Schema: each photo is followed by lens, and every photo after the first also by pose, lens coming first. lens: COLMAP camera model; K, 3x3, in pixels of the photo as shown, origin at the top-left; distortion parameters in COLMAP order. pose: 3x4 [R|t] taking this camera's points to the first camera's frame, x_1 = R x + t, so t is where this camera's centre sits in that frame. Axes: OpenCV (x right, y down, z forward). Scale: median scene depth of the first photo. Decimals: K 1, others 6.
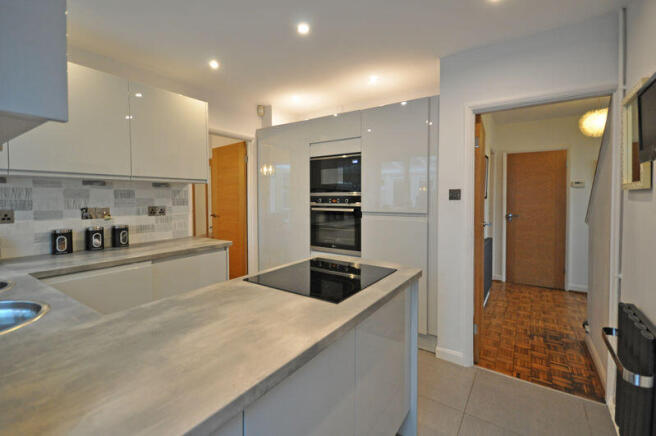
lens RADIAL K [[299.4, 0, 319.1], [0, 299.4, 203.6], [0, 0, 1]] dist [-0.002186, 0.000090]
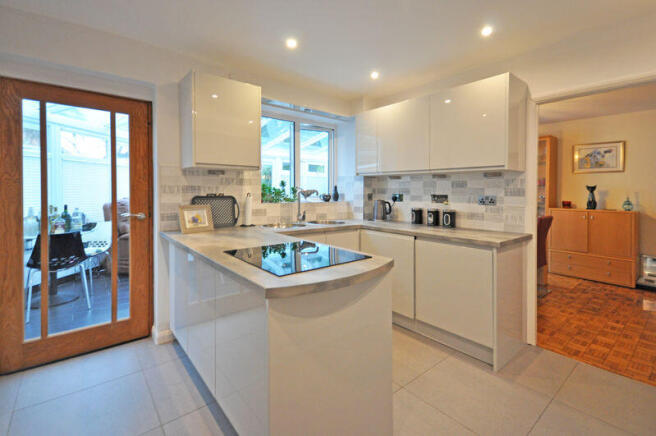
lens RADIAL K [[299.4, 0, 323.5], [0, 299.4, 190.5], [0, 0, 1]] dist [-0.002186, 0.000090]
pose [[-0.269915, 0.013445, -0.962790, 0.636162], [-0.018184, 0.999653, 0.019057, -0.019848], [0.962712, 0.022651, -0.269577, 0.808045]]
